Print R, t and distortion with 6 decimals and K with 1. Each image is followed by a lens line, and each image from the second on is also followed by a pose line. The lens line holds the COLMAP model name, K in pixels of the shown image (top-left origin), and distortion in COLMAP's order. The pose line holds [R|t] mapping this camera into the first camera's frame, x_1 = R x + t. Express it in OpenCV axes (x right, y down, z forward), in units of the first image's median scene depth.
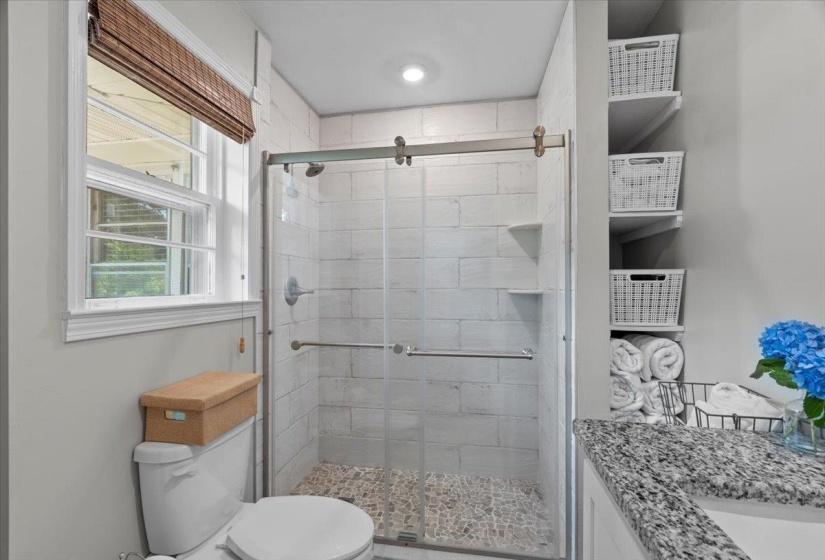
lens RADIAL K [[374.2, 0, 409.2], [0, 374.2, 283.1], [0, 0, 1]] dist [-0.009533, 0.003086]
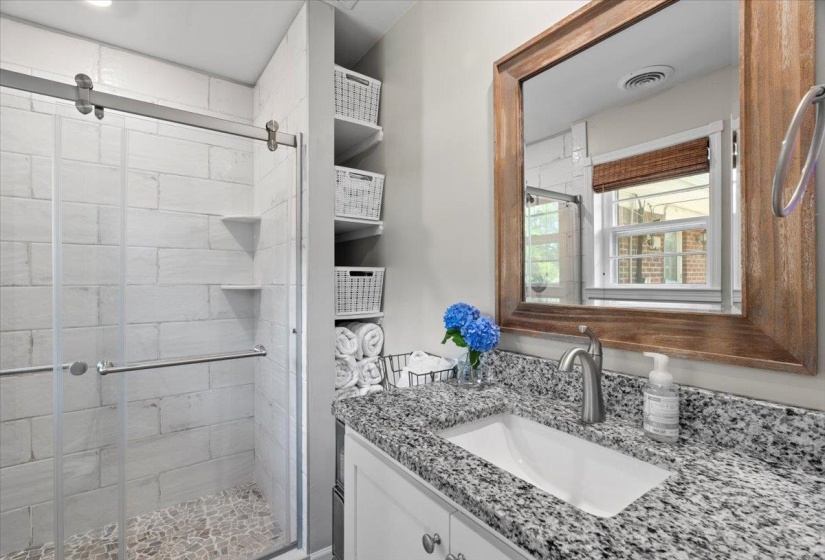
lens RADIAL K [[374.2, 0, 410.5], [0, 374.2, 280.6], [0, 0, 1]] dist [-0.009533, 0.003086]
pose [[0.690786, -0.000585, 0.723059, -0.122442], [-0.002634, 0.999991, 0.003325, 0.002466], [-0.723055, -0.004202, 0.690778, 0.048160]]
